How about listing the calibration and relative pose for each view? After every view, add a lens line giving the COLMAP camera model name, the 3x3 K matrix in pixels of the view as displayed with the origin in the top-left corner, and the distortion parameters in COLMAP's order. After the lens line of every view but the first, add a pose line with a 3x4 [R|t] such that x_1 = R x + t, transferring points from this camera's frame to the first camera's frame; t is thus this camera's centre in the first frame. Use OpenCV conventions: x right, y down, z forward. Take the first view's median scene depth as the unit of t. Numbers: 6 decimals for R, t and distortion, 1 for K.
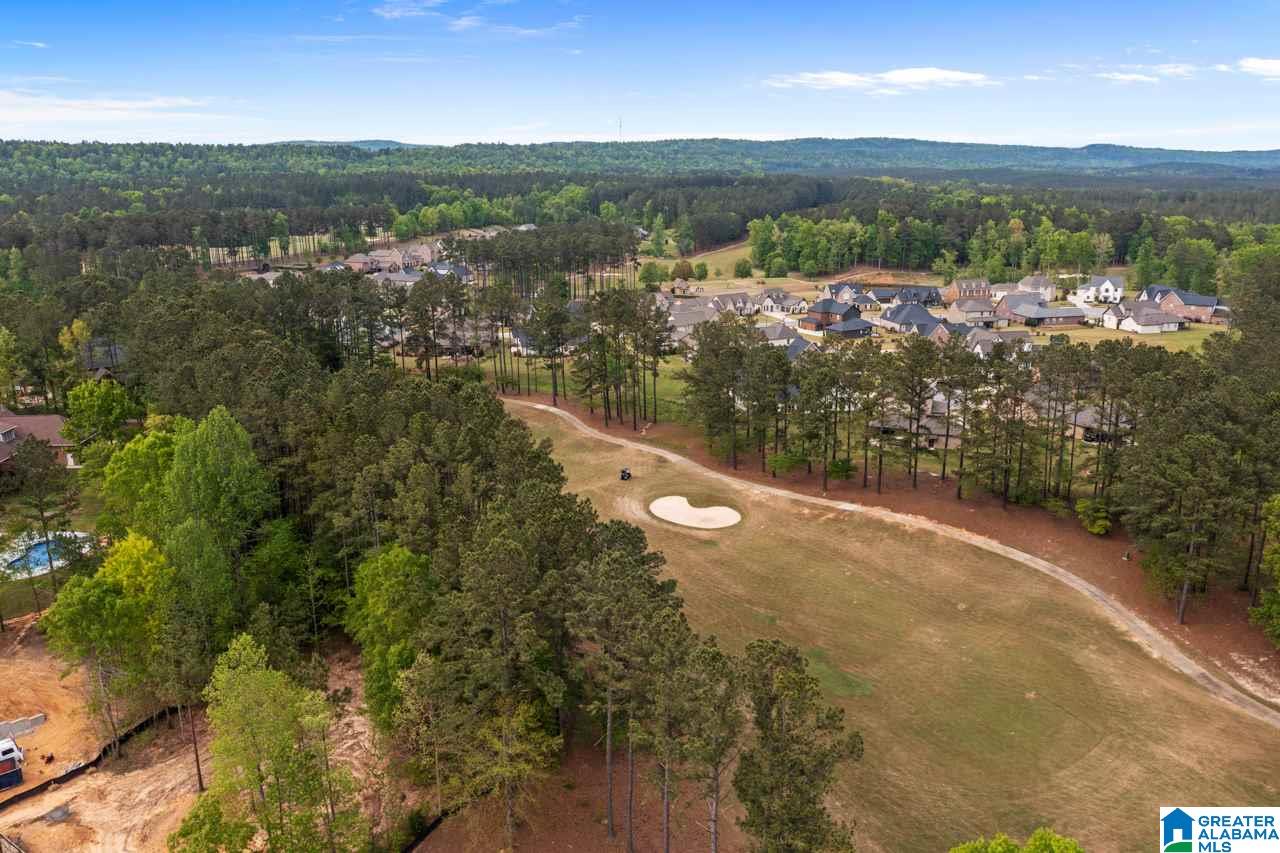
lens RADIAL K [[998.6, 0, 640.0], [0, 998.6, 426.5], [0, 0, 1]] dist [-0.019790, 0.006715]
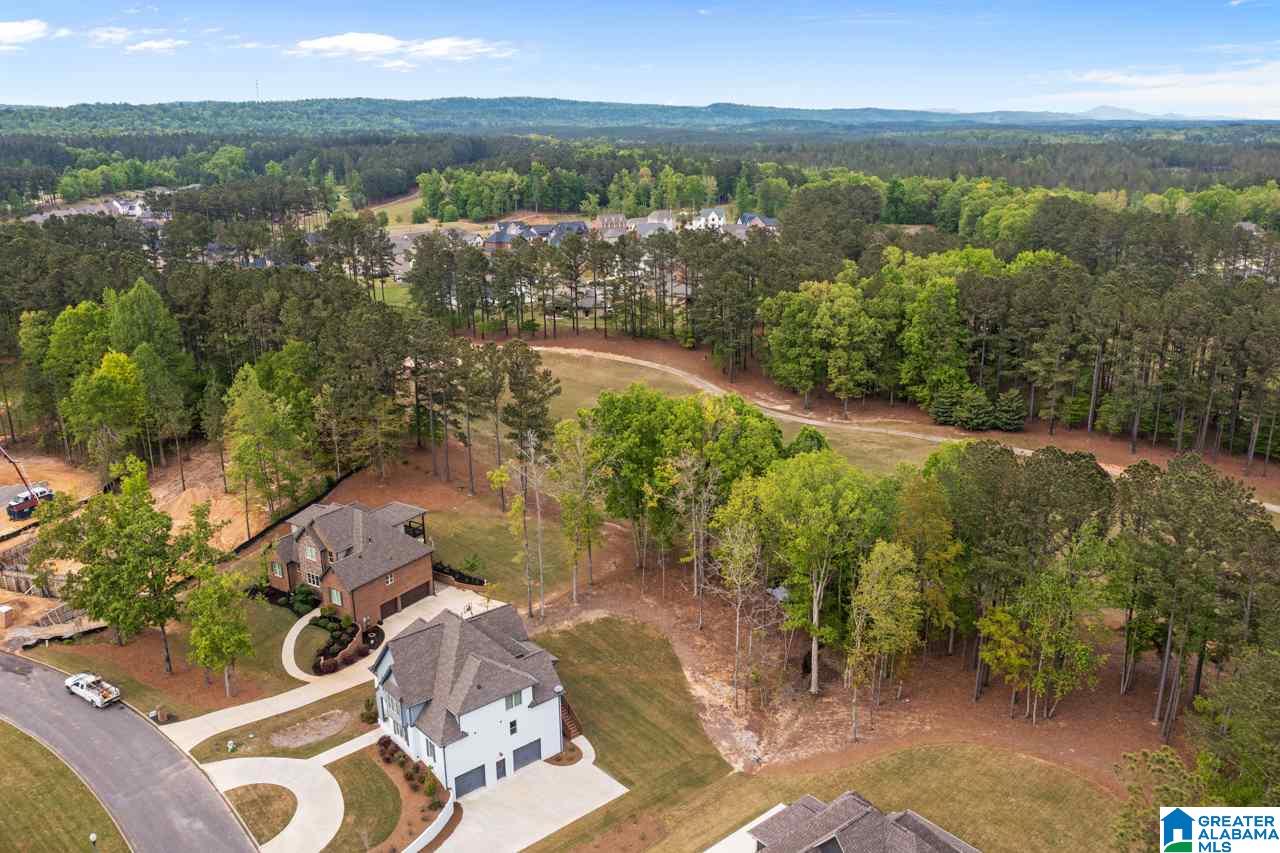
lens RADIAL K [[998.6, 0, 640.0], [0, 998.6, 426.5], [0, 0, 1]] dist [-0.019790, 0.006715]
pose [[0.943035, -0.100855, 0.317038, -0.038701], [0.088860, 0.994680, 0.052106, 0.038381], [-0.320606, -0.020966, 0.946980, -0.139370]]
